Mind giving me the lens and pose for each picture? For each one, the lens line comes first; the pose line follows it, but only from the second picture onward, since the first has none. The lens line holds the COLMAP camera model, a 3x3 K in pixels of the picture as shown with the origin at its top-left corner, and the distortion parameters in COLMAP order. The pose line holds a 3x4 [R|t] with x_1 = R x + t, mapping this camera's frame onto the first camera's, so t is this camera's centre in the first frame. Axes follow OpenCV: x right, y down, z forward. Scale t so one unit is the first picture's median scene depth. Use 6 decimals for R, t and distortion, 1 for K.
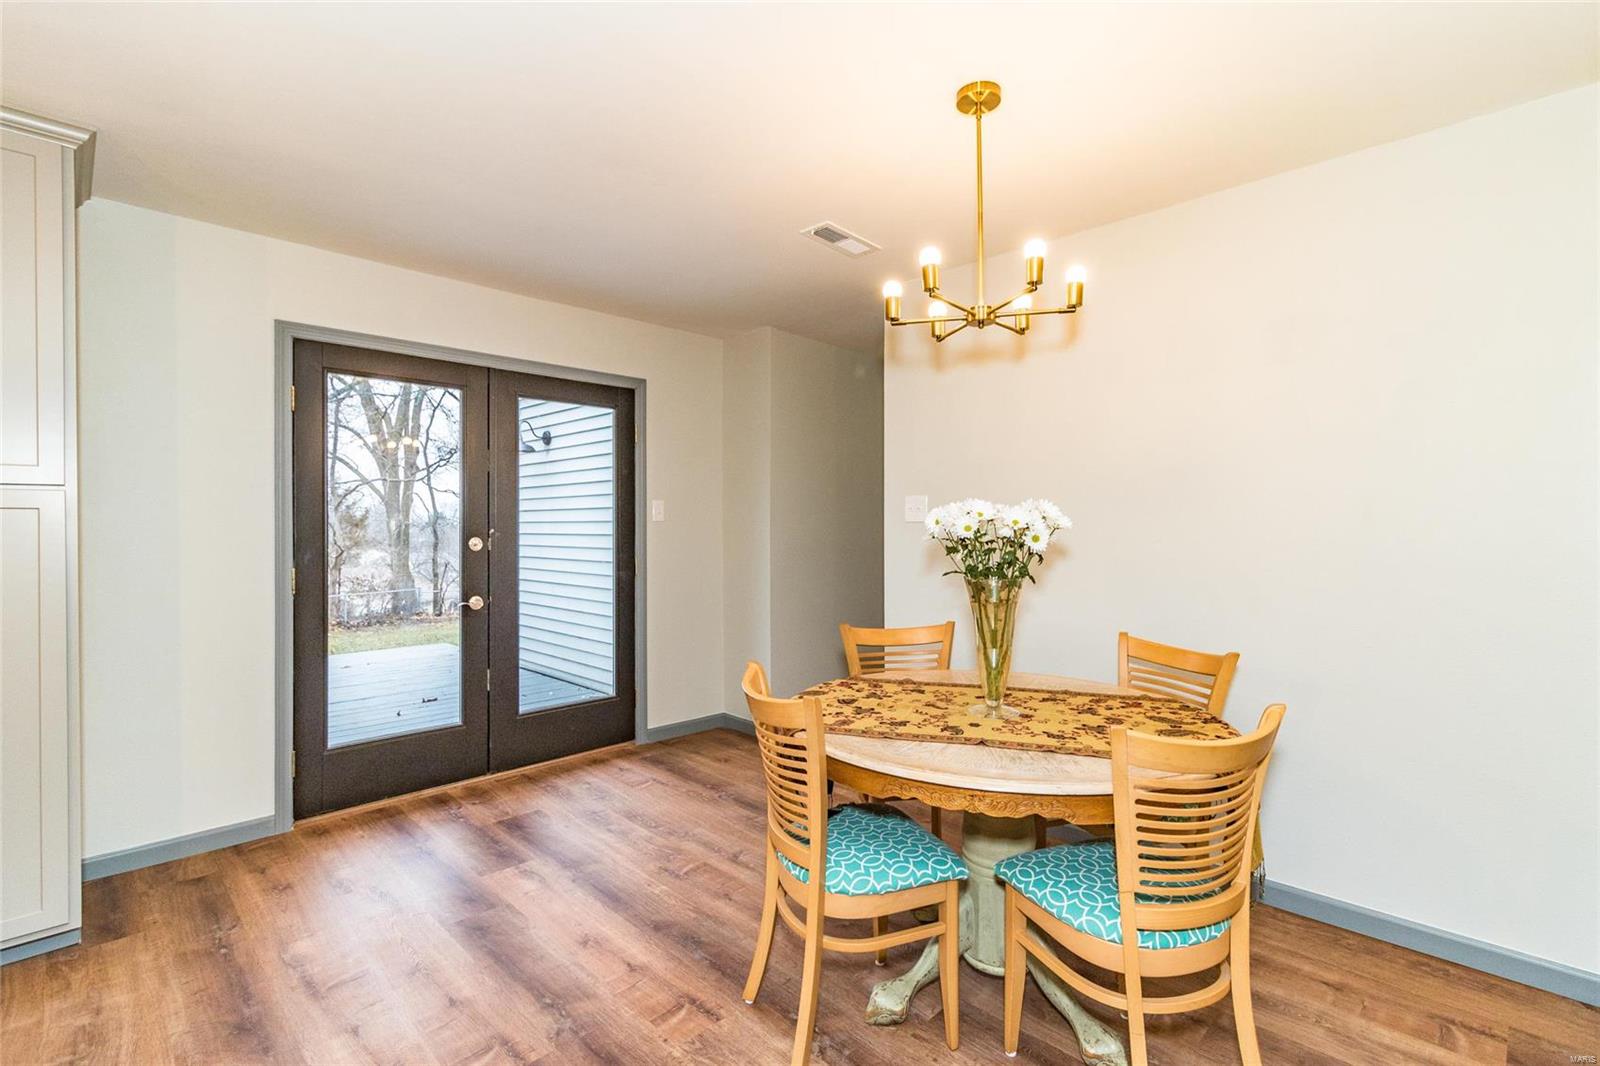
lens RADIAL K [[738.7, 0, 798.4], [0, 738.7, 519.9], [0, 0, 1]] dist [-0.002972, -0.000778]
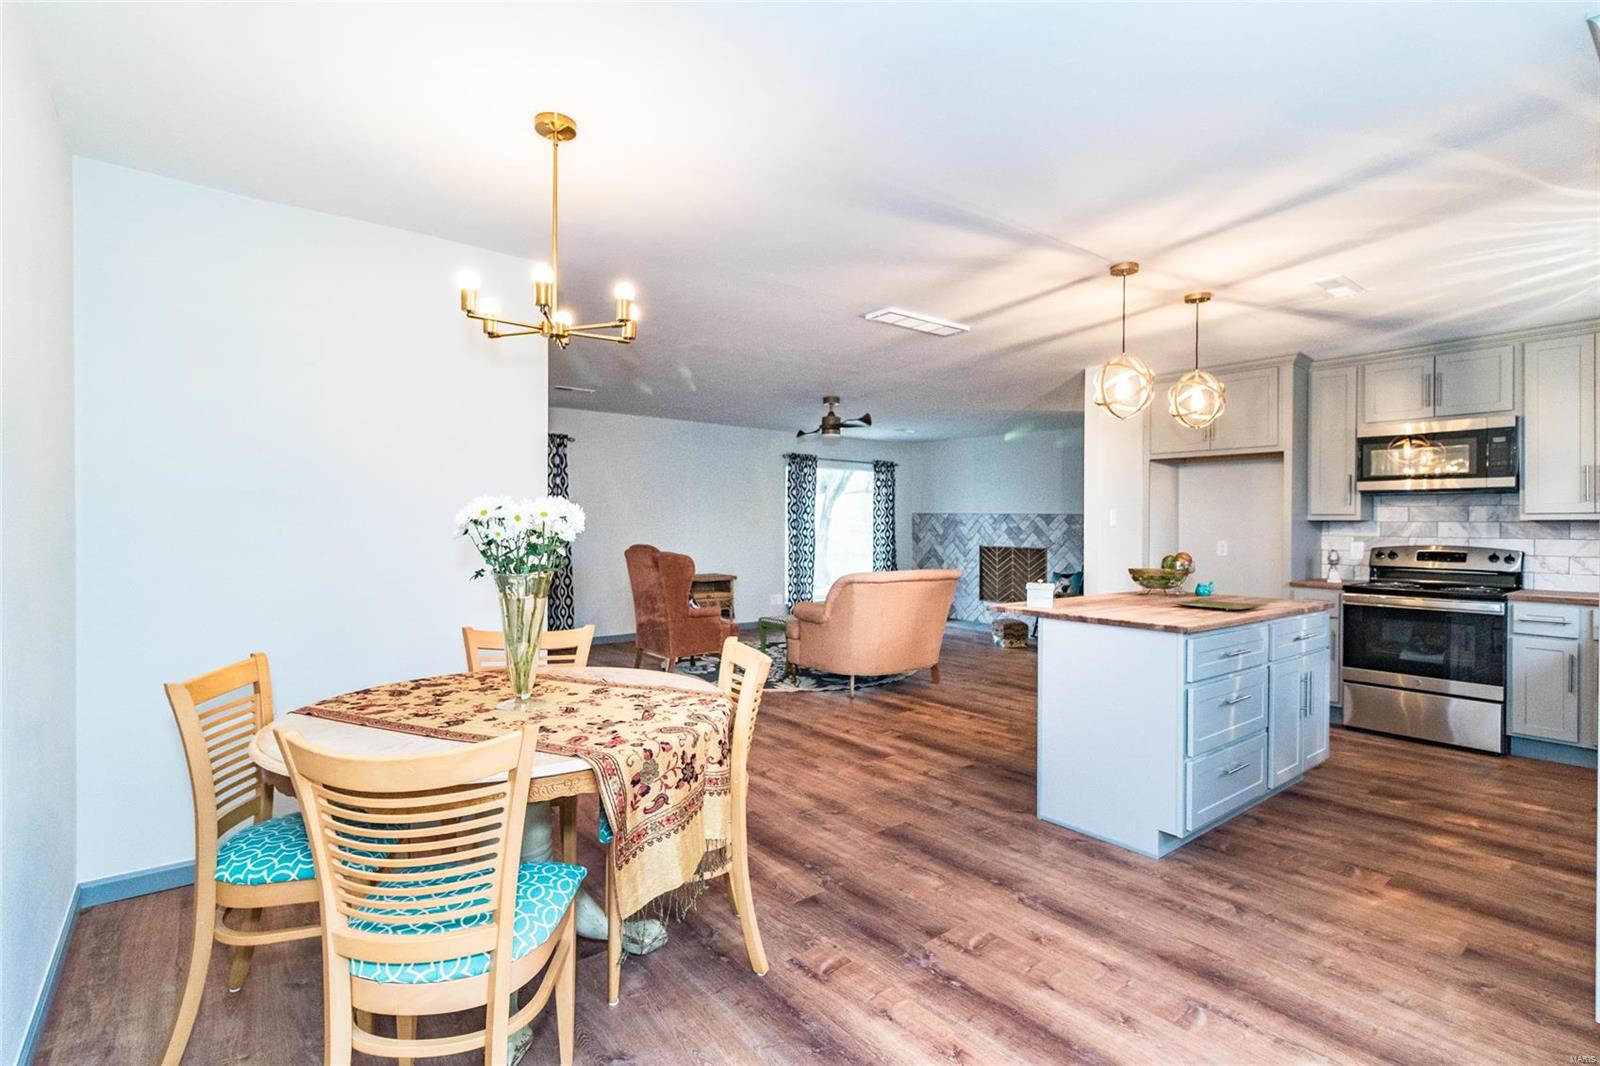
lens RADIAL K [[758.2, 0, 798.5], [0, 758.2, 529.1], [0, 0, 1]] dist [-0.000200, 0.000120]
pose [[-0.992538, 0.000671, 0.121933, -0.233118], [-0.000242, 0.999972, -0.007474, 0.020693], [-0.121935, -0.007448, -0.992510, 1.925089]]
